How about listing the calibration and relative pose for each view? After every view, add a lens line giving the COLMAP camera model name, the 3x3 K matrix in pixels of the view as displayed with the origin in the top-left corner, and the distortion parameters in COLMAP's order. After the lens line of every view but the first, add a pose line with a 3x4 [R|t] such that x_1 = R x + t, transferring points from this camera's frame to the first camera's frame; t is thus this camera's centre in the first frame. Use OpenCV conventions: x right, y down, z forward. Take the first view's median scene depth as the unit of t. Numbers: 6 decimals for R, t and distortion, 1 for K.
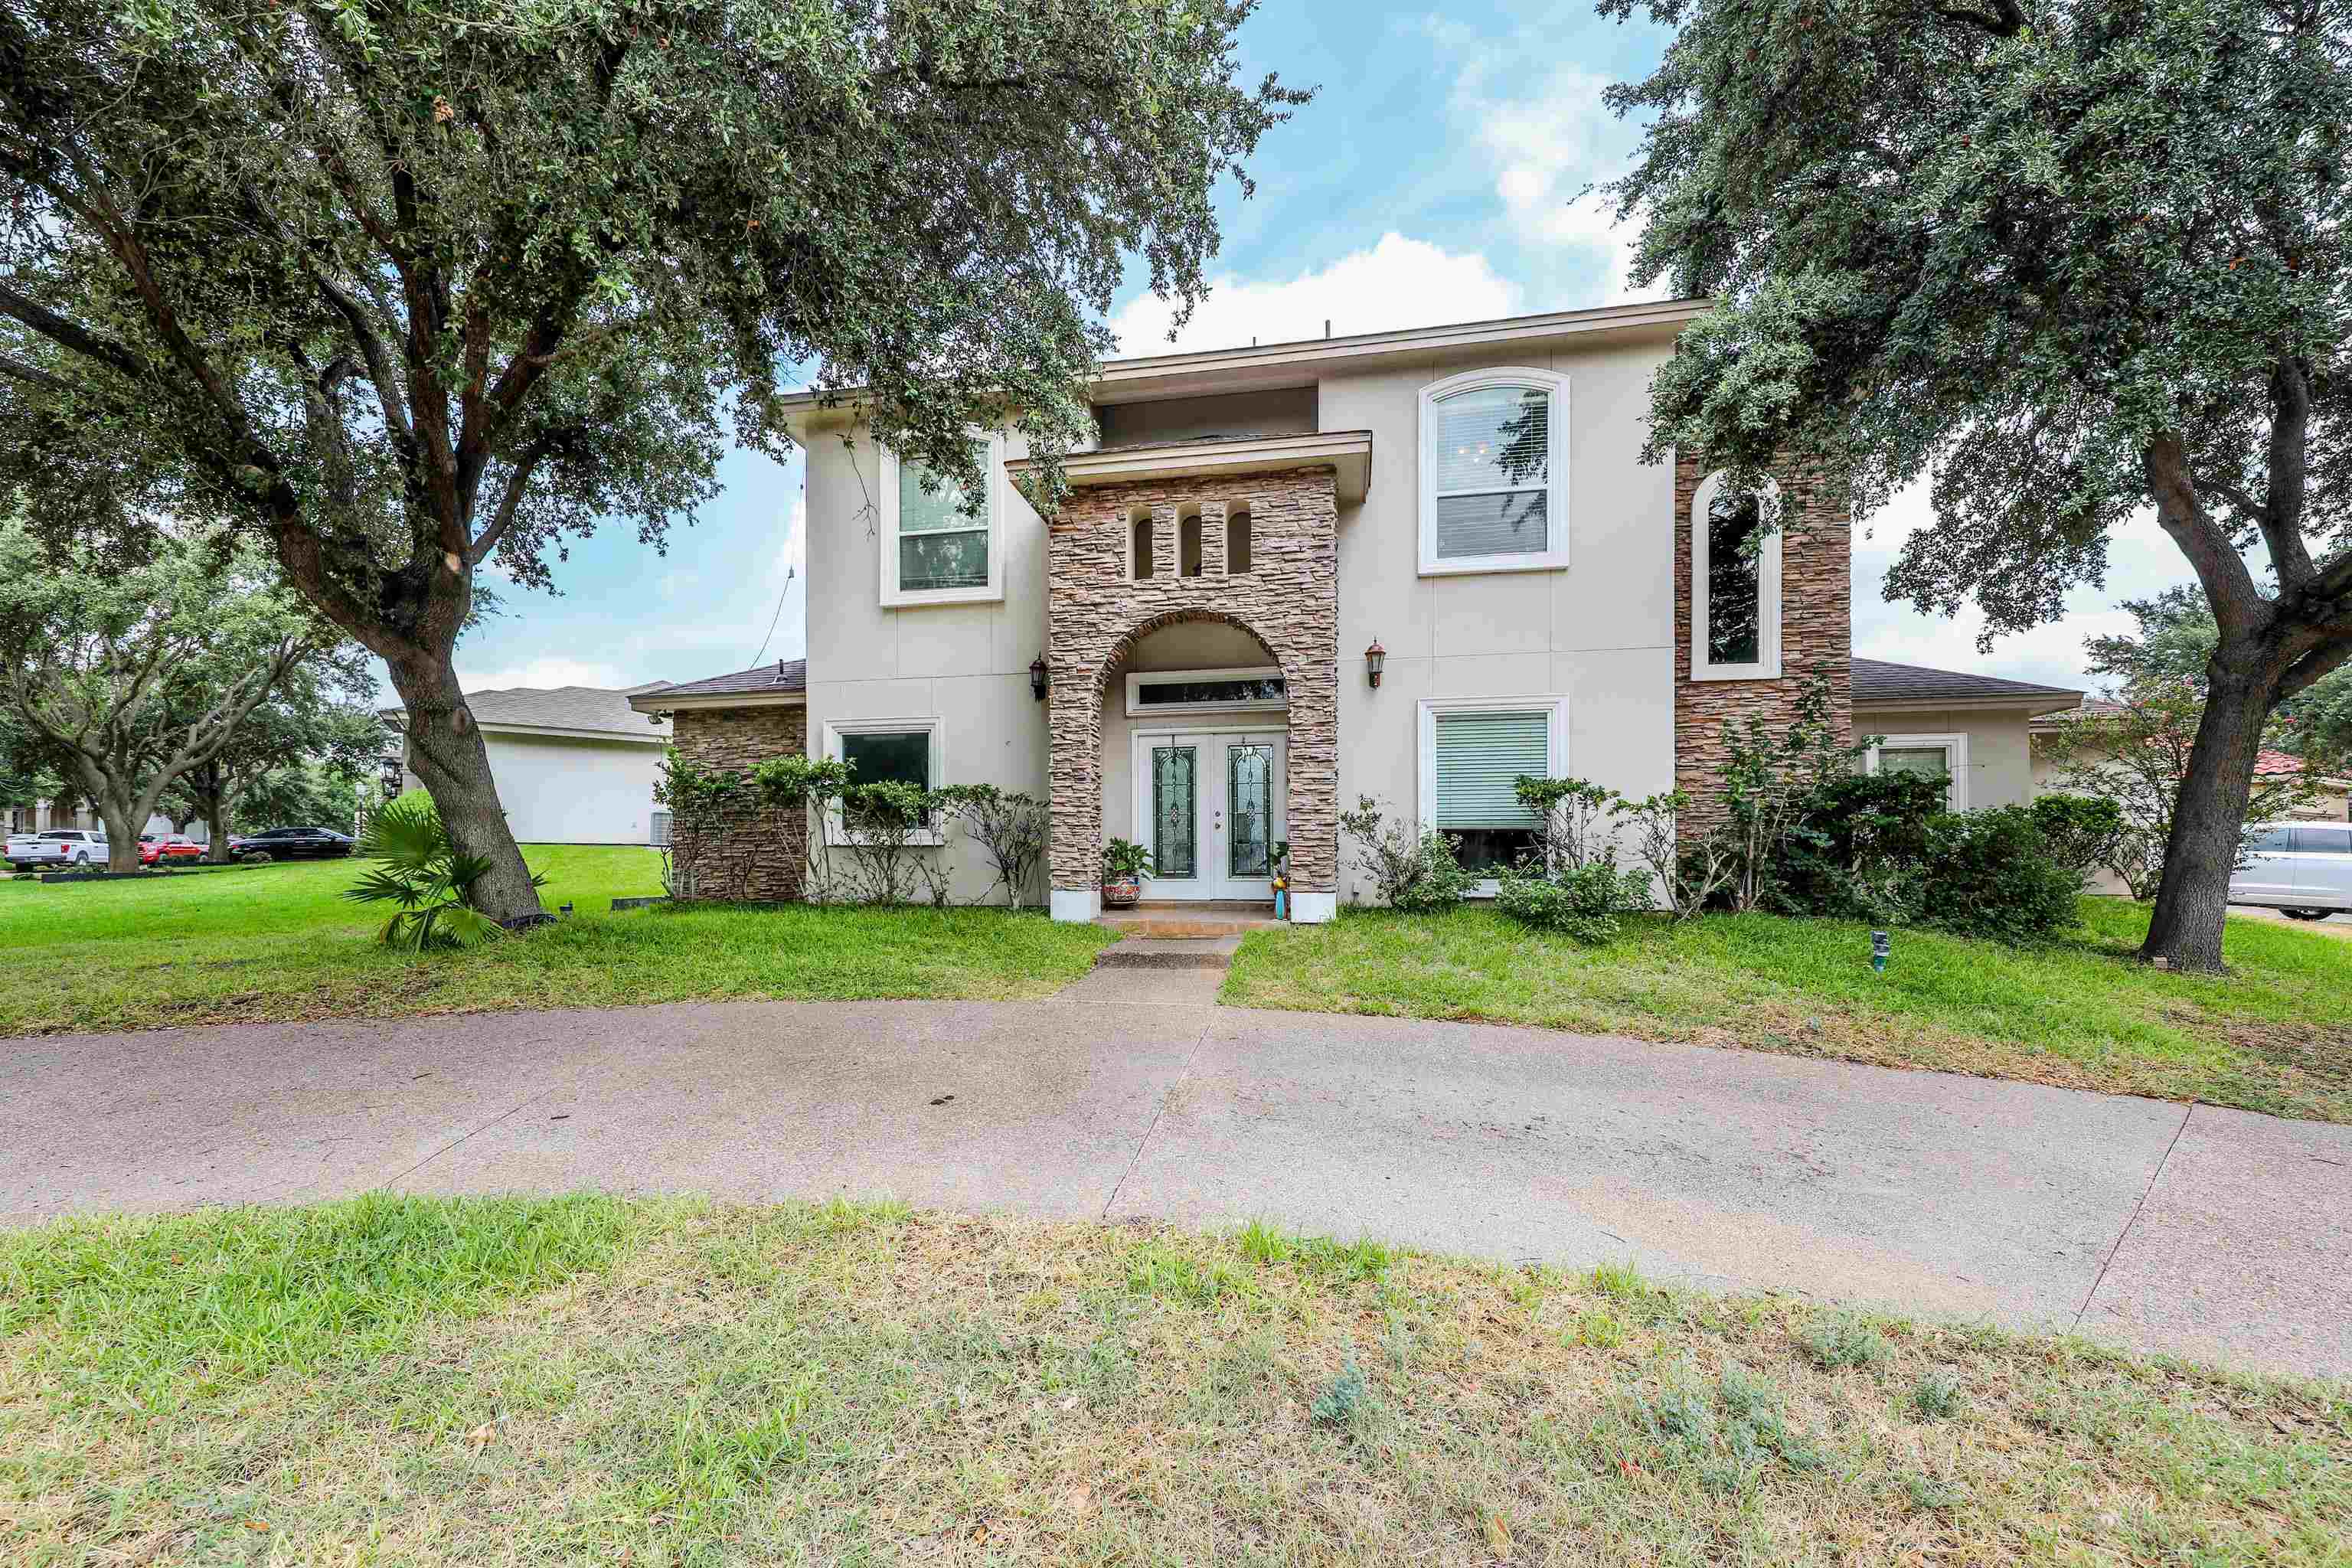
lens RADIAL K [[916.1, 0, 1142.9], [0, 916.1, 792.2], [0, 0, 1]] dist [0.007876, -0.002524]
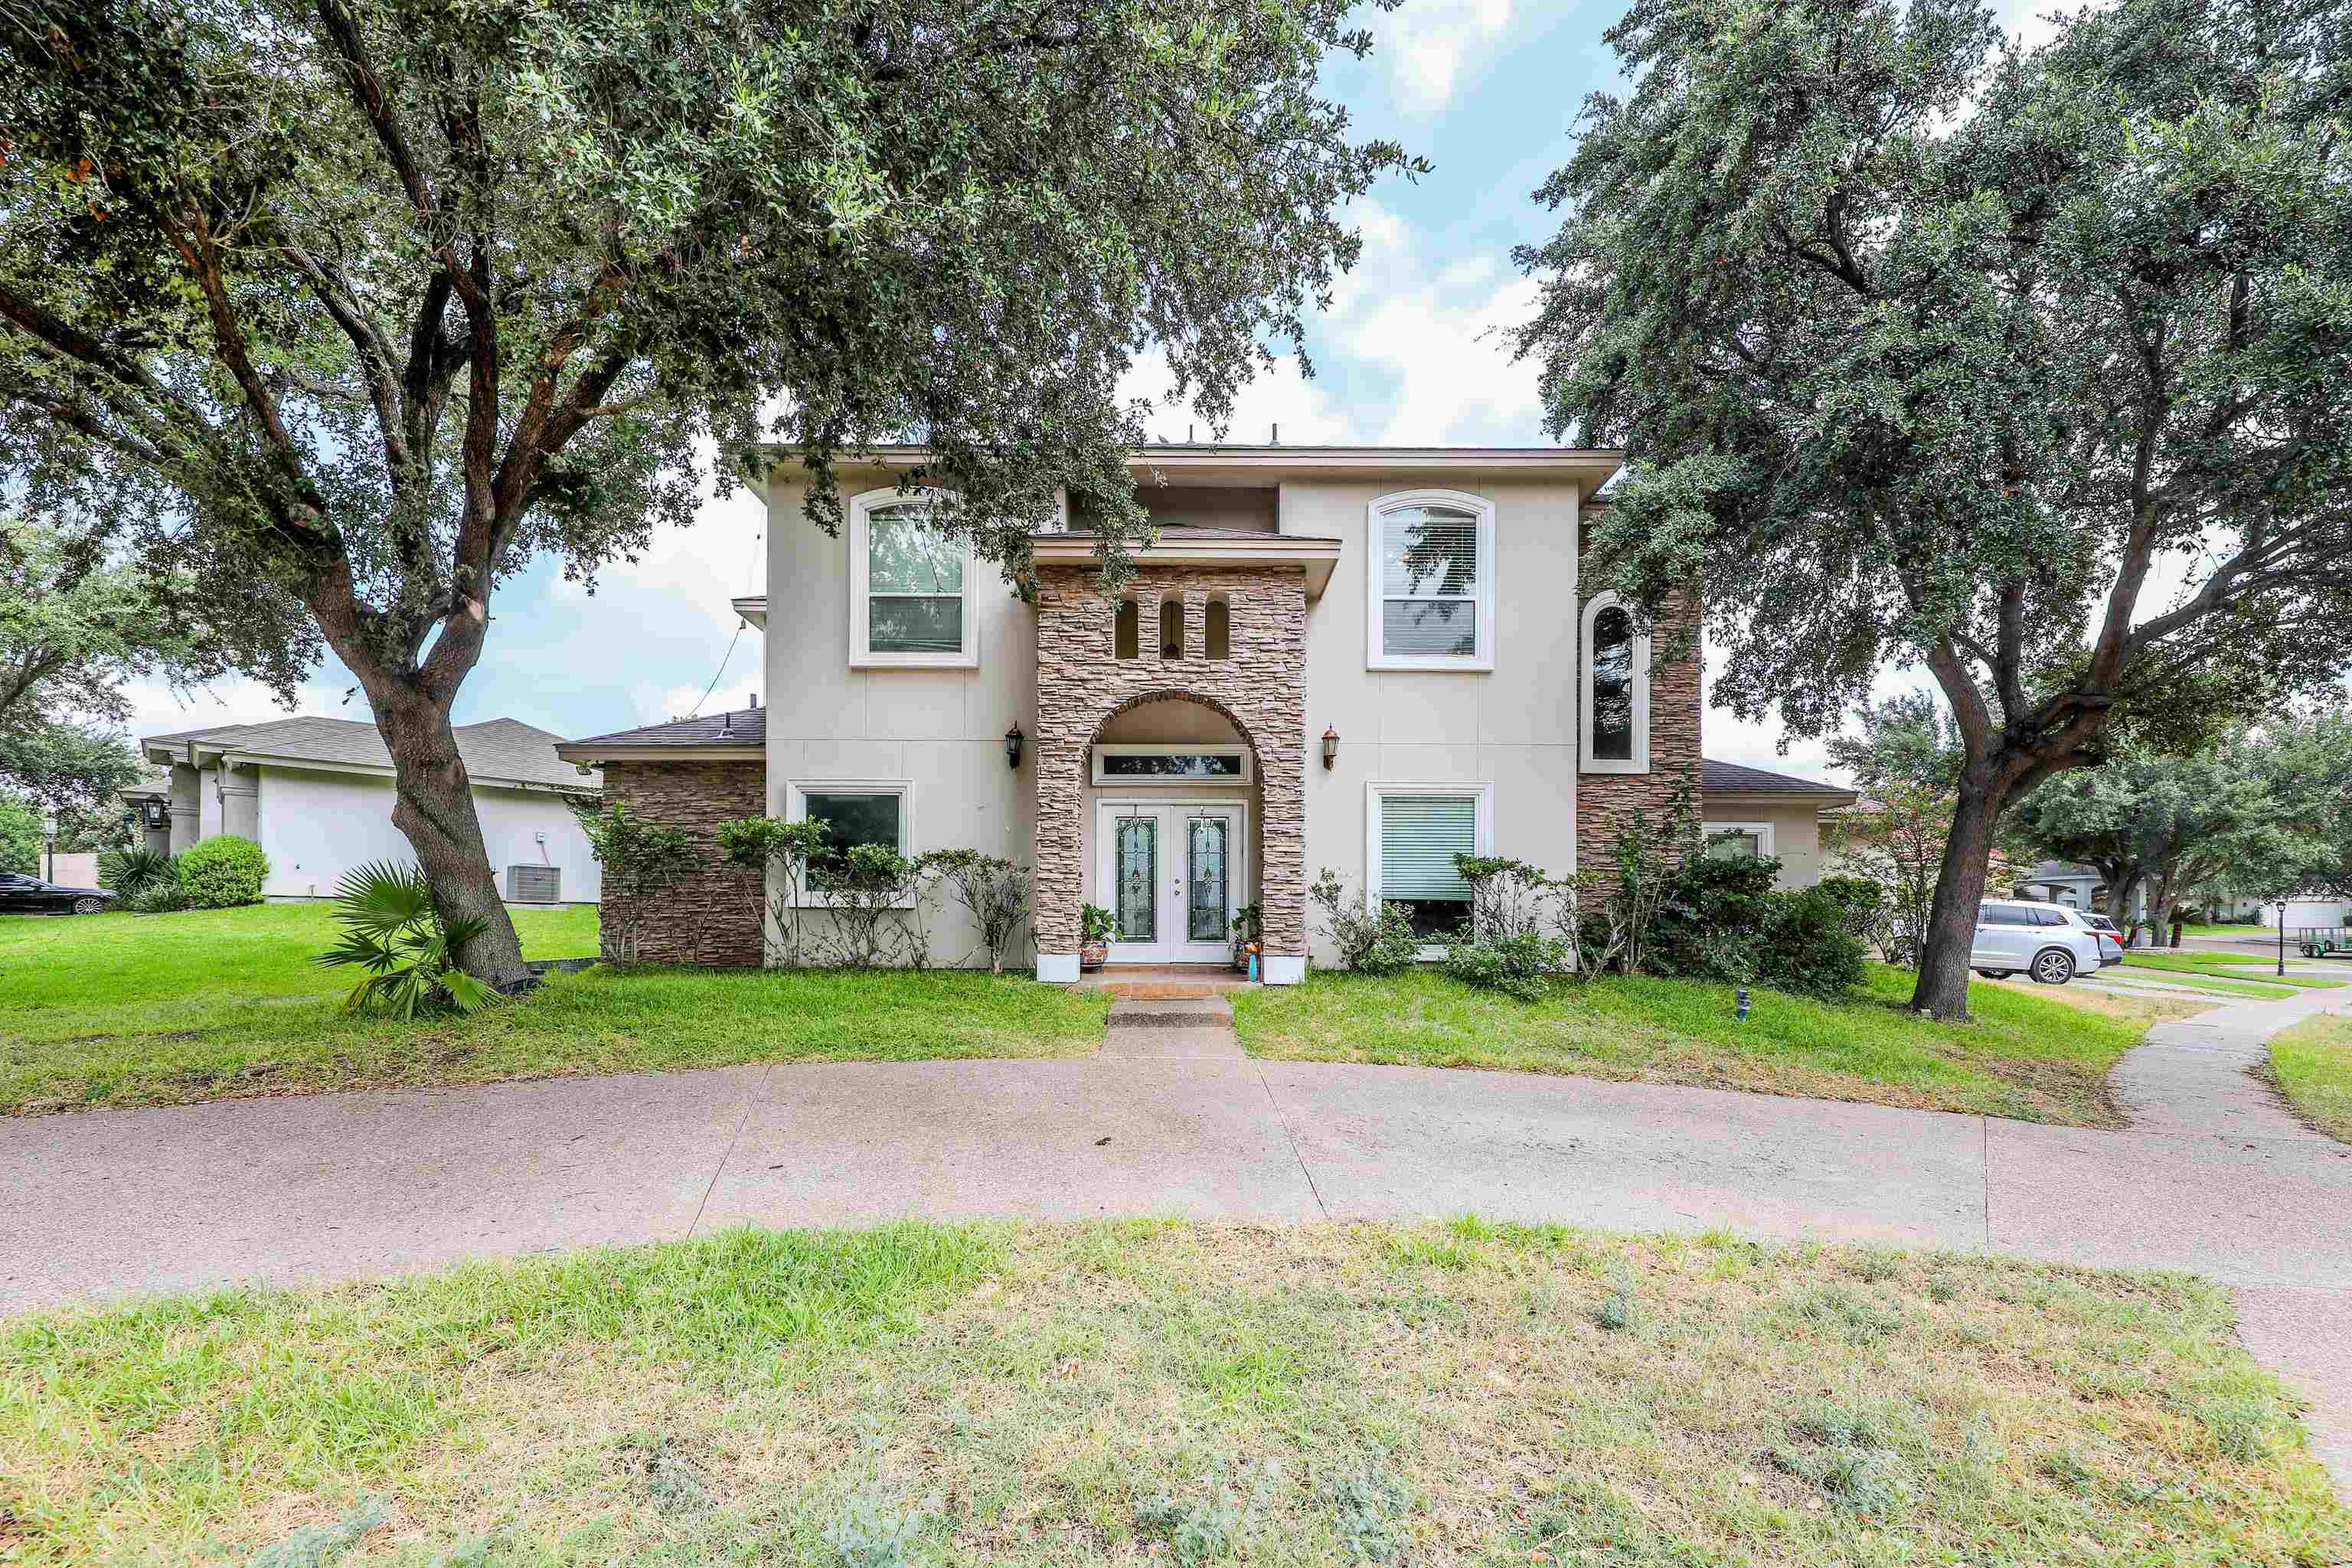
lens RADIAL K [[916.1, 0, 1194.6], [0, 916.1, 843.2], [0, 0, 1]] dist [0.007876, -0.002524]
pose [[0.981888, 0.025200, 0.187777, -0.115960], [-0.023019, 0.999640, -0.013788, -0.007173], [-0.188057, 0.009216, 0.982115, -0.049356]]
